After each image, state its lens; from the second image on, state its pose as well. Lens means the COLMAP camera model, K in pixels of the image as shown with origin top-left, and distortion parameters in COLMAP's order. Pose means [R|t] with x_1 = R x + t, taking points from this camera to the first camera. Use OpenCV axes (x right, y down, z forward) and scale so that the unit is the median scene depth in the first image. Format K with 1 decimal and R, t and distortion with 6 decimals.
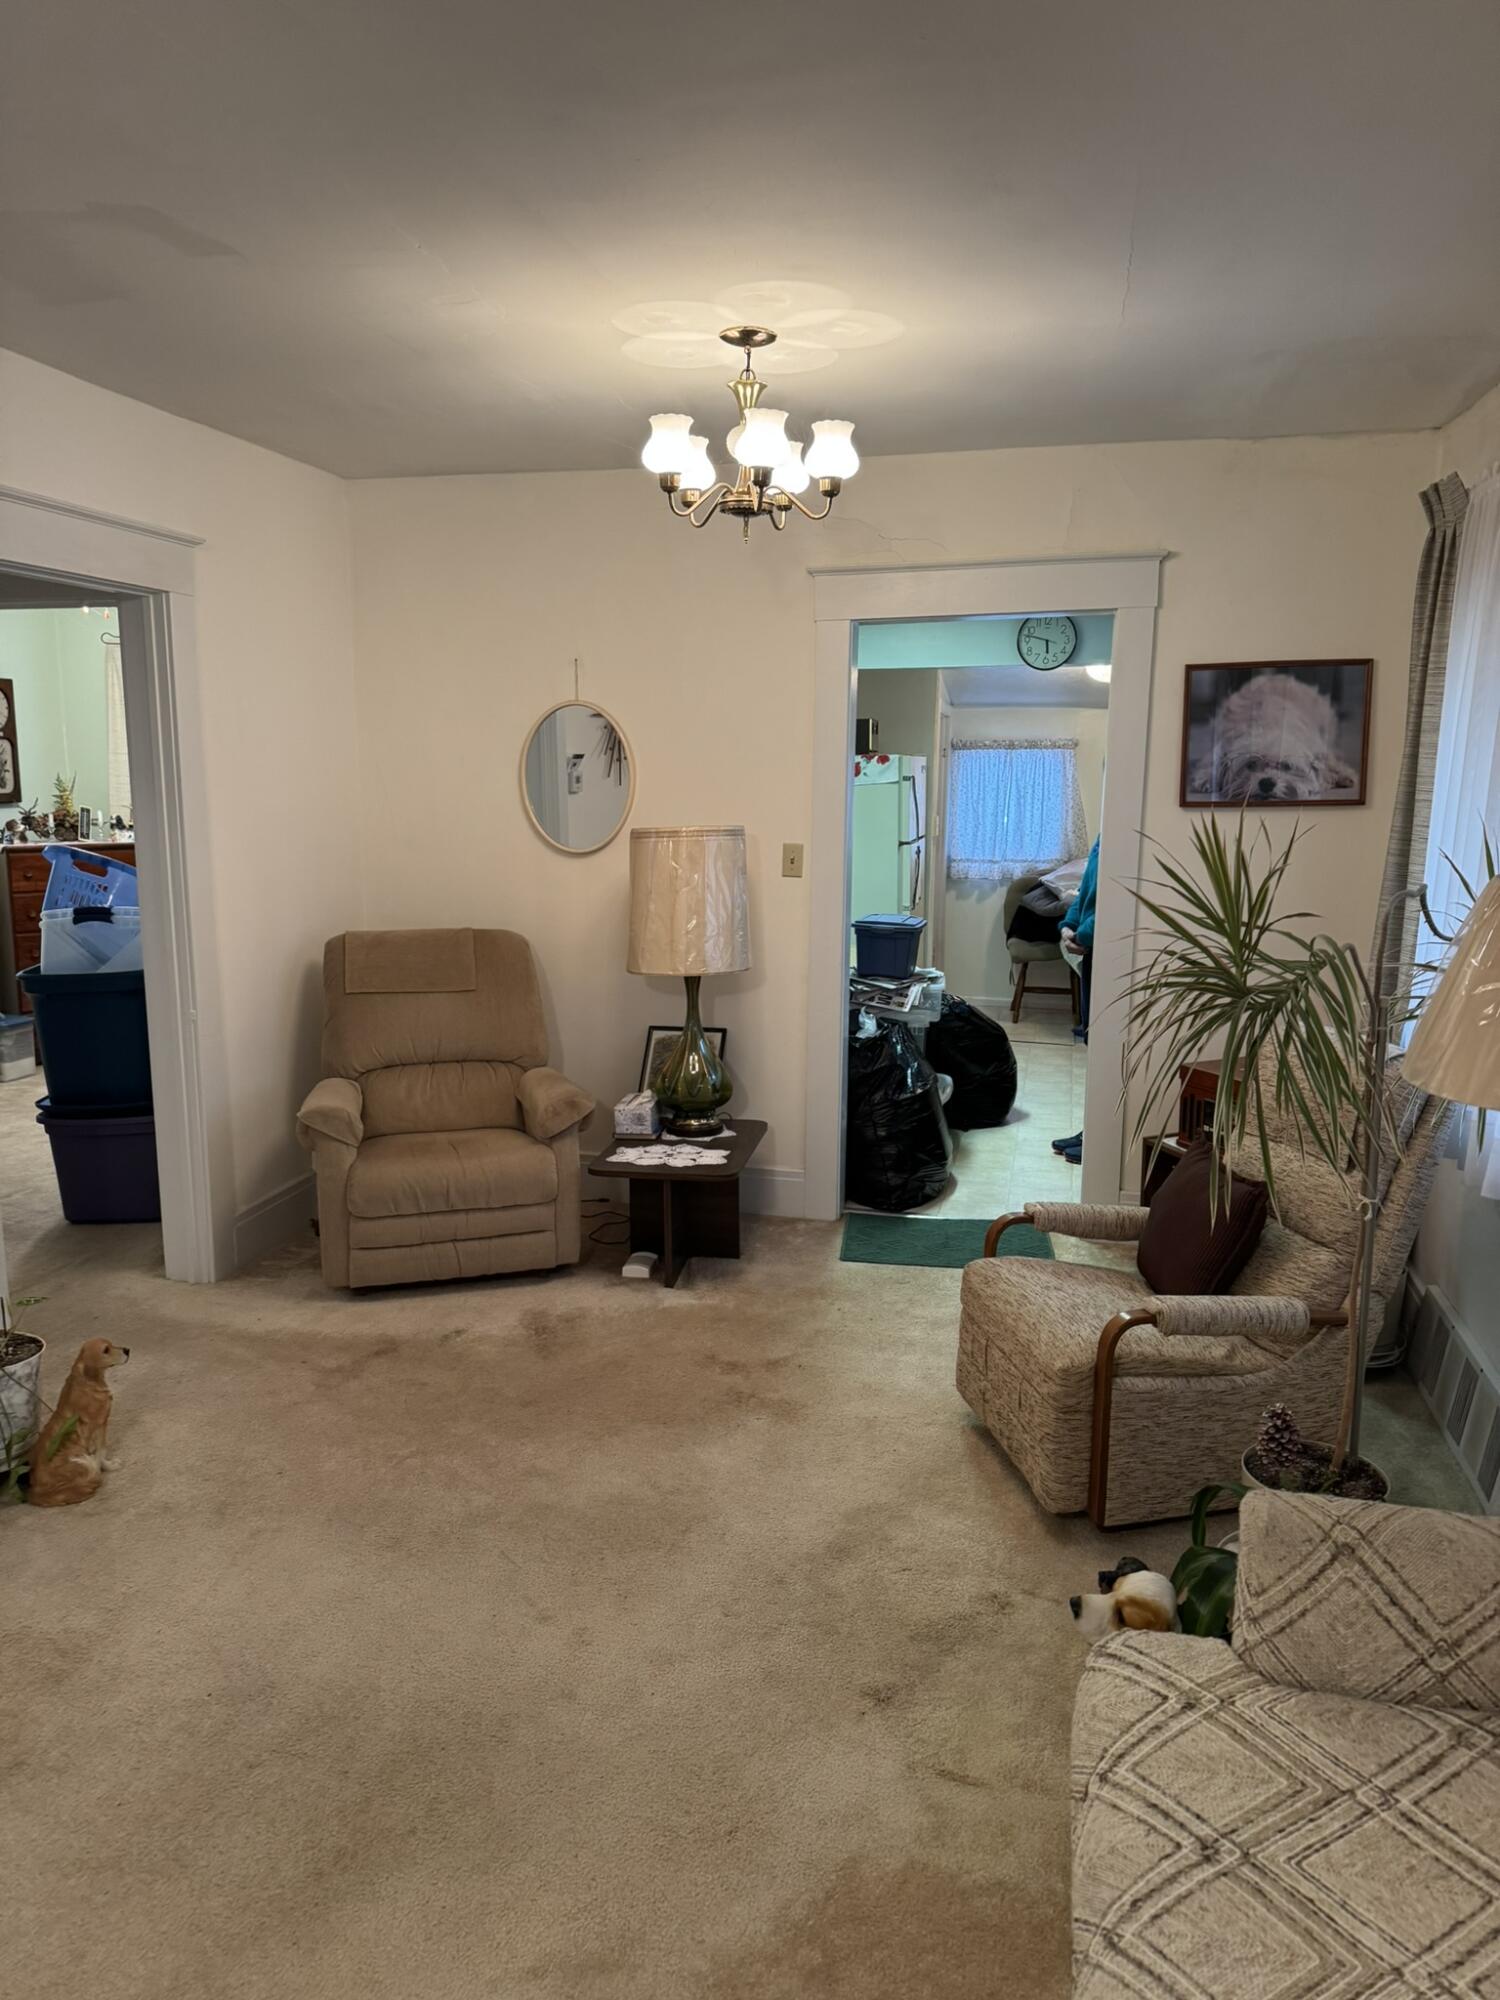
lens RADIAL K [[1389.8, 0, 737.2], [0, 1389.8, 1017.1], [0, 0, 1]] dist [0.047422, -0.047948]
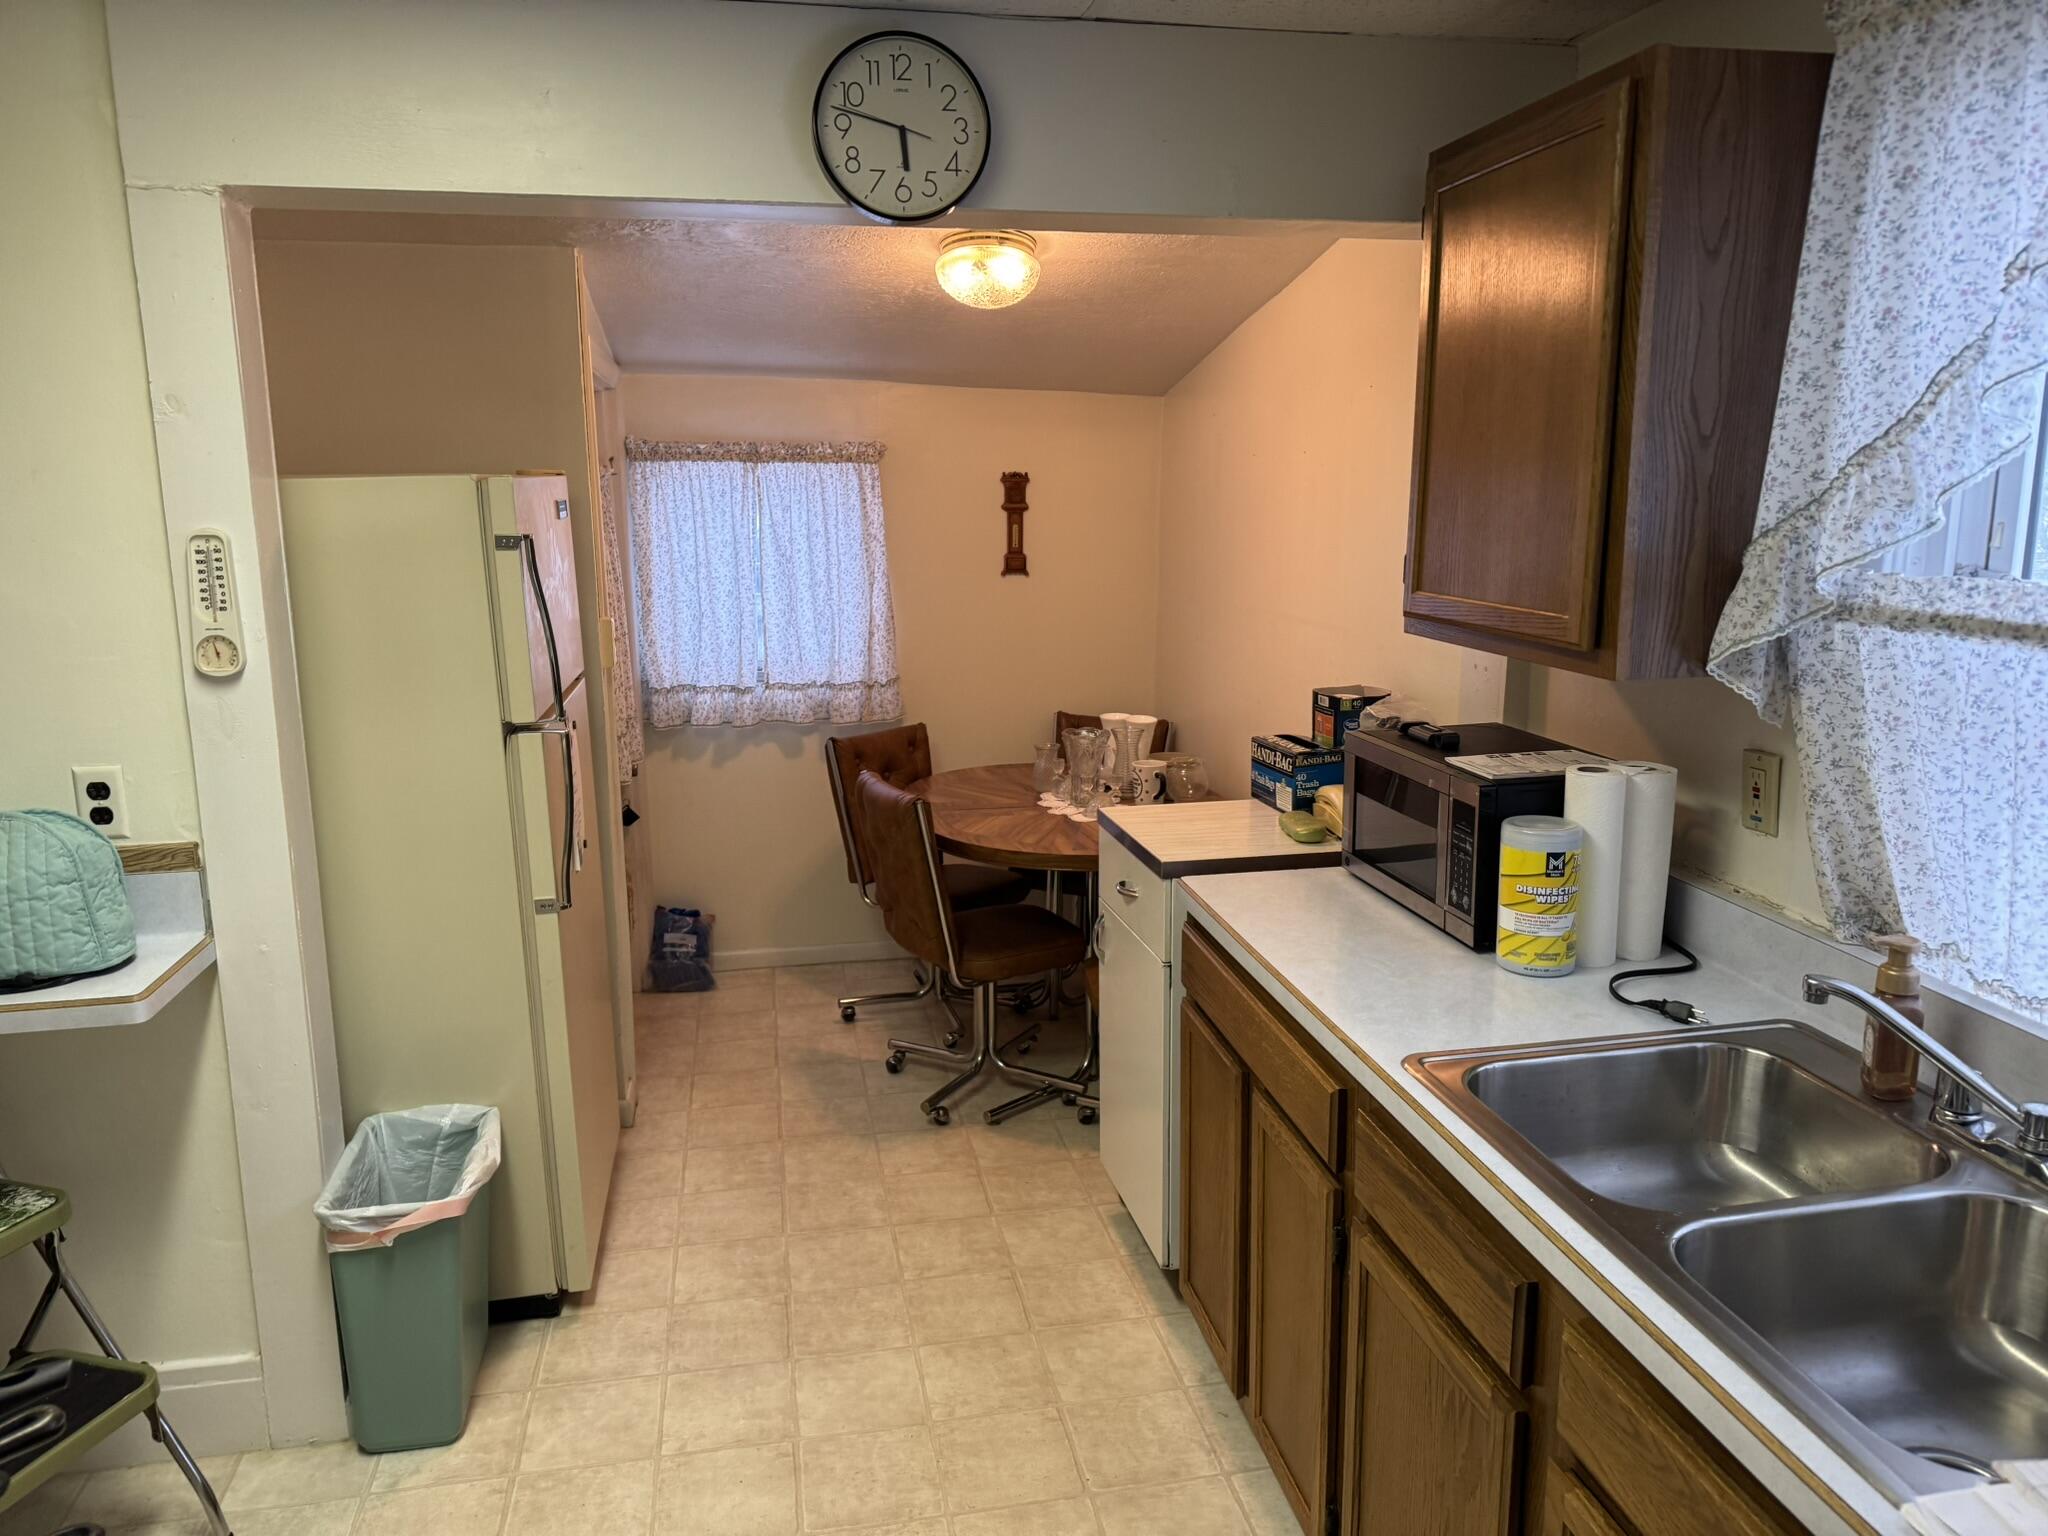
lens RADIAL K [[1423.1, 0, 1046.9], [0, 1423.1, 732.3], [0, 0, 1]] dist [0.047422, -0.047948]
pose [[0.908394, -0.080719, 0.410250, 0.076657], [0.082232, 0.996515, 0.013990, -0.097215], [-0.409949, 0.021027, 0.911866, 0.511739]]
